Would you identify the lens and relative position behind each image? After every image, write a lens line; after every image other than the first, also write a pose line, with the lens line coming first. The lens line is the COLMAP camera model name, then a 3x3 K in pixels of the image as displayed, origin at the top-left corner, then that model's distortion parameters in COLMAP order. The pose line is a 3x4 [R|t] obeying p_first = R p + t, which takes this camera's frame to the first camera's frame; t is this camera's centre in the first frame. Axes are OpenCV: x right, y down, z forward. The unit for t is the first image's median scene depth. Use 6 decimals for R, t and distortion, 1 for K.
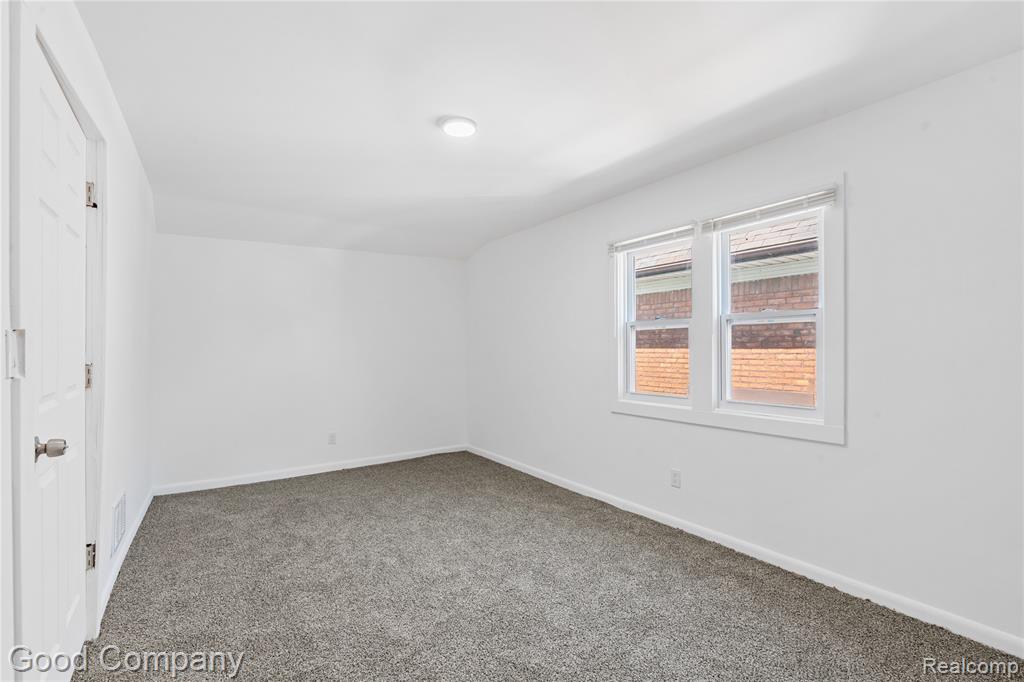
lens RADIAL K [[465.9, 0, 512.0], [0, 465.9, 341.0], [0, 0, 1]] dist [0.002077, 0.000411]
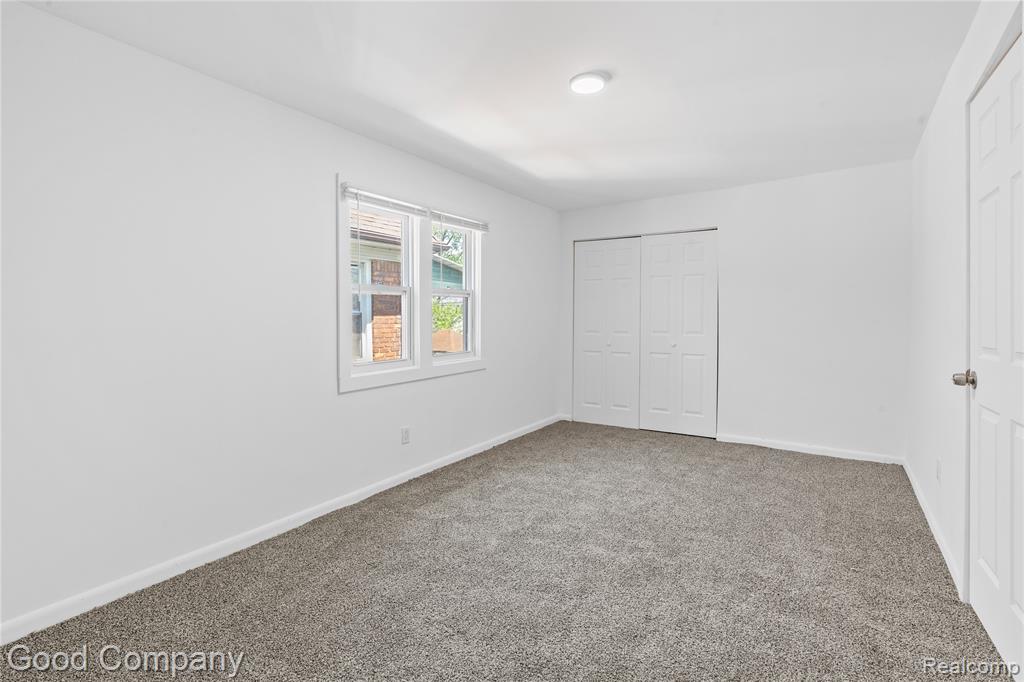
lens RADIAL K [[465.9, 0, 512.0], [0, 465.9, 341.0], [0, 0, 1]] dist [0.002077, 0.000411]
pose [[-0.372922, -0.033359, 0.927263, -0.729702], [0.005584, 0.999255, 0.038195, 0.036434], [-0.927846, 0.019422, -0.372458, 1.155571]]
